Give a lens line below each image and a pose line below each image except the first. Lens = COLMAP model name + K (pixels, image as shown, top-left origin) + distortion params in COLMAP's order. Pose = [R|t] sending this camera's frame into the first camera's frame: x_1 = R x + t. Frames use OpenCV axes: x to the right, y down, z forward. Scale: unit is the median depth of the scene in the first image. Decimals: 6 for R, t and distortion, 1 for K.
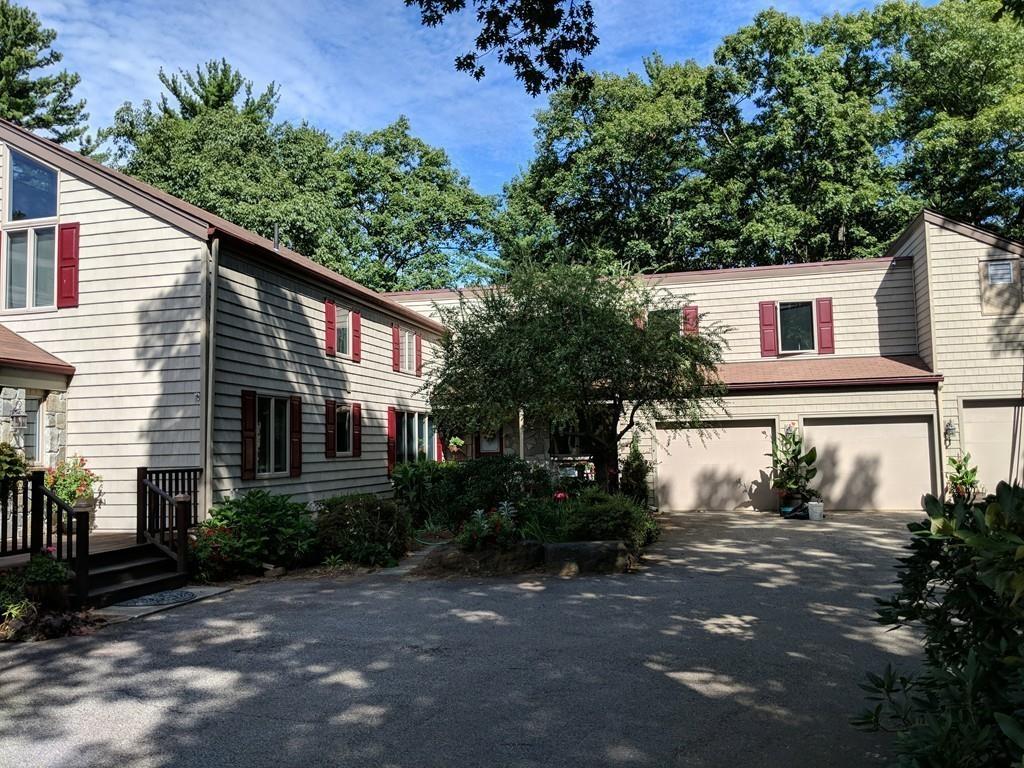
lens RADIAL K [[808.6, 0, 513.3], [0, 808.6, 389.0], [0, 0, 1]] dist [0.086036, -0.164078]
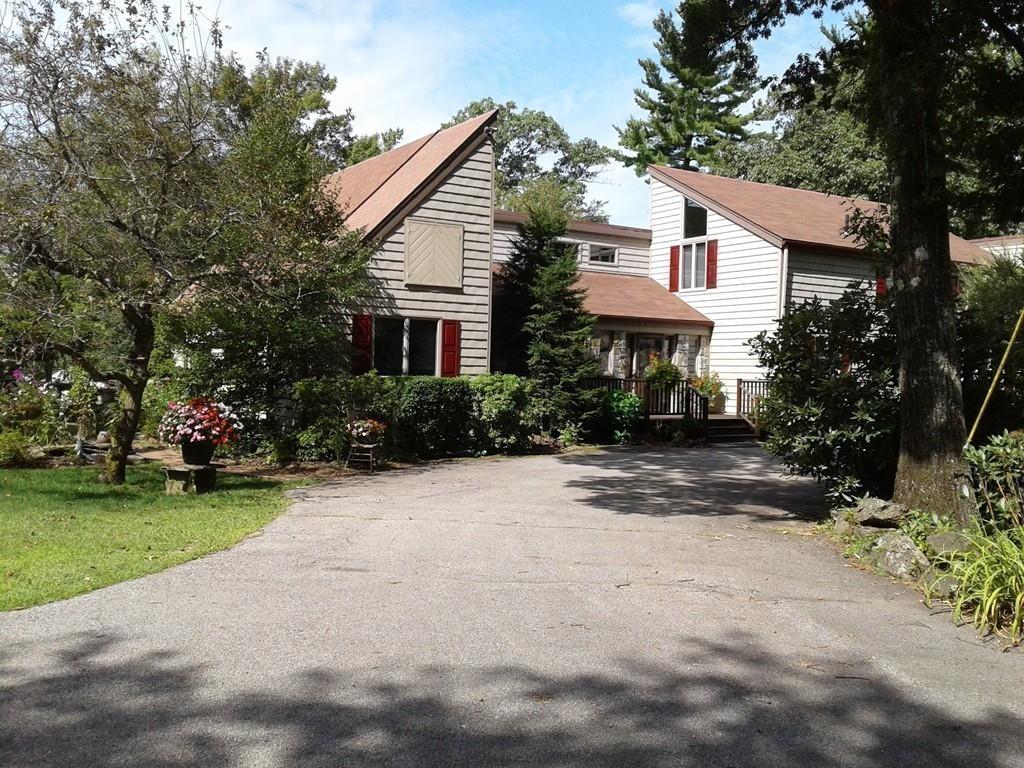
lens RADIAL K [[934.3, 0, 512.0], [0, 934.3, 384.0], [0, 0, 1]] dist [0.117253, -0.285748]
pose [[0.721534, 0.044148, -0.690971, 0.551793], [0.016855, 0.996549, 0.081273, -0.064771], [0.692174, -0.070288, 0.718300, -0.767624]]
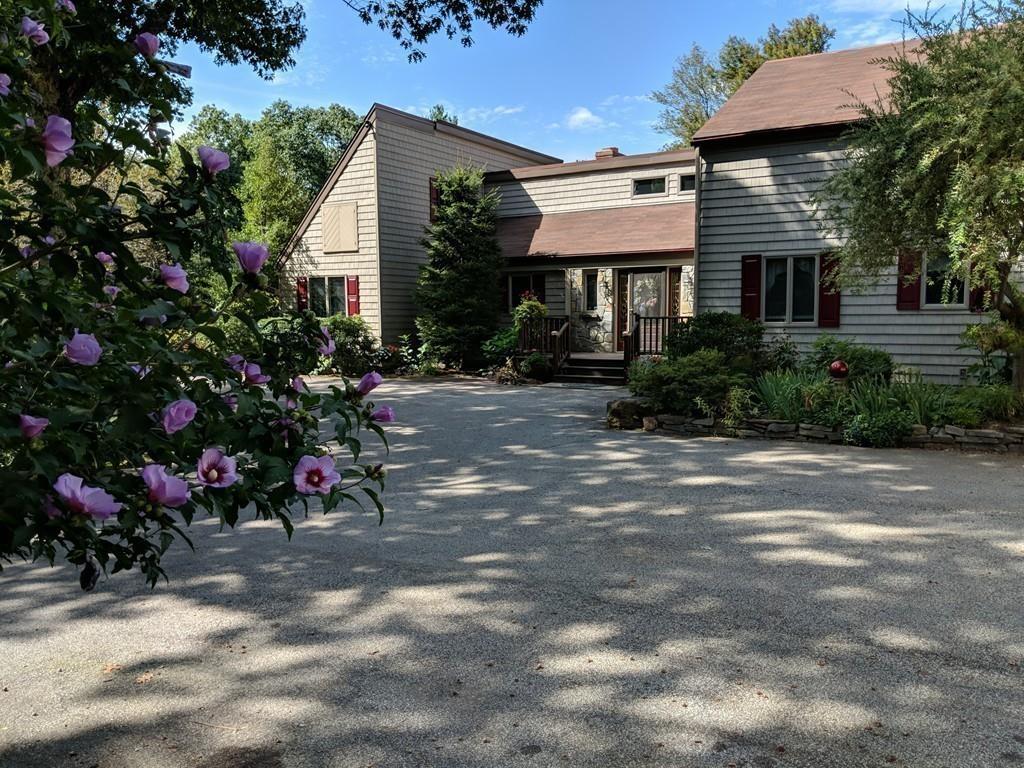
lens RADIAL K [[808.6, 0, 513.3], [0, 808.6, 389.0], [0, 0, 1]] dist [0.086036, -0.164078]
pose [[-0.305992, 0.112715, -0.945338, 0.997388], [0.084794, 0.992247, 0.090861, 0.061729], [0.948251, -0.052357, -0.313177, 1.044258]]
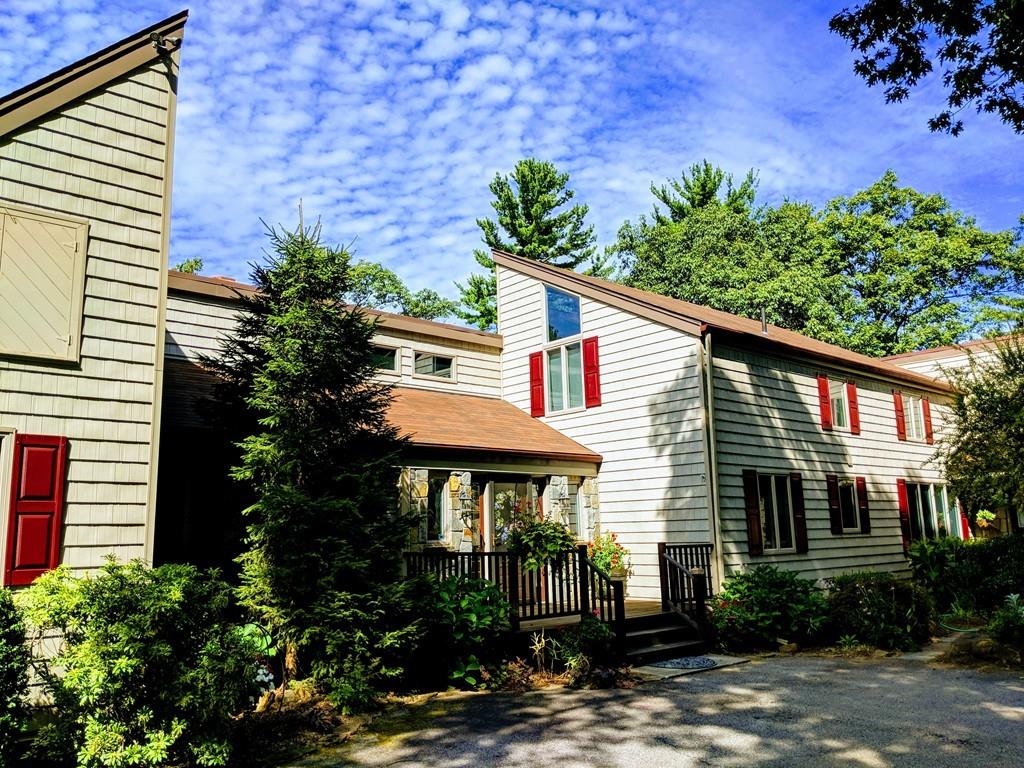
lens RADIAL K [[808.6, 0, 513.3], [0, 808.6, 389.0], [0, 0, 1]] dist [0.086036, -0.164078]
pose [[0.824387, -0.102226, -0.556719, 0.022534], [0.052033, 0.993078, -0.105302, -0.006638], [0.563631, 0.057841, 0.823999, -0.049657]]
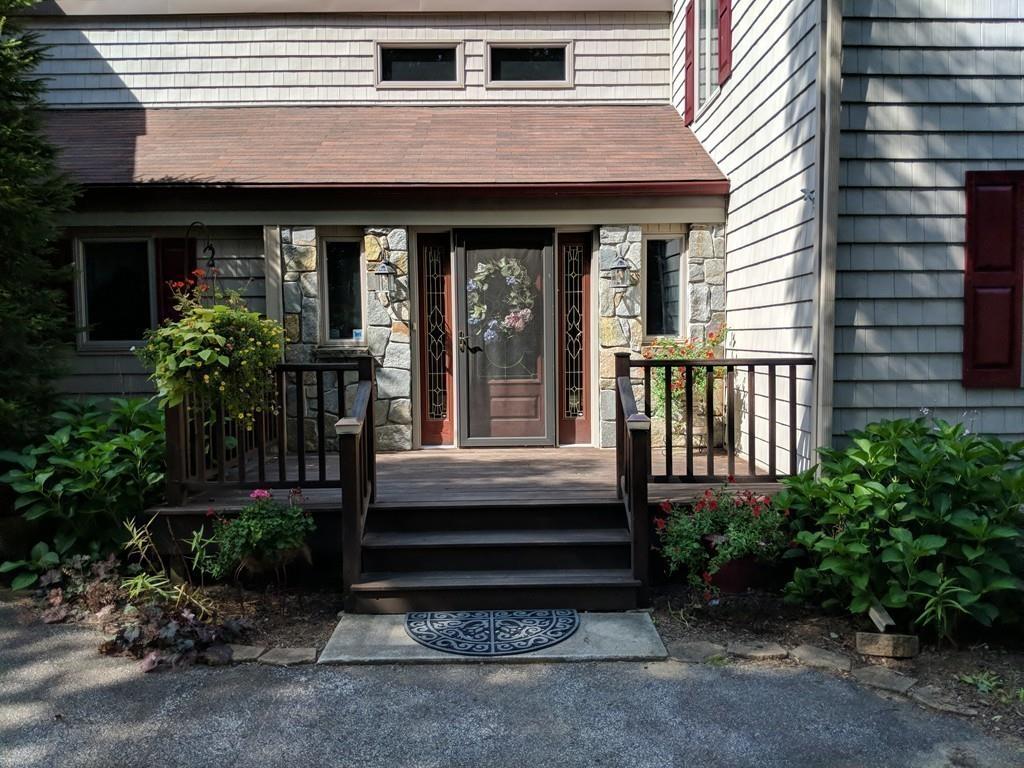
lens RADIAL K [[808.6, 0, 513.3], [0, 808.6, 389.0], [0, 0, 1]] dist [0.086036, -0.164078]
pose [[0.253183, 0.079693, -0.964130, 0.015504], [0.077039, 0.991775, 0.102209, 0.050319], [0.964346, -0.100153, 0.244961, 0.662363]]
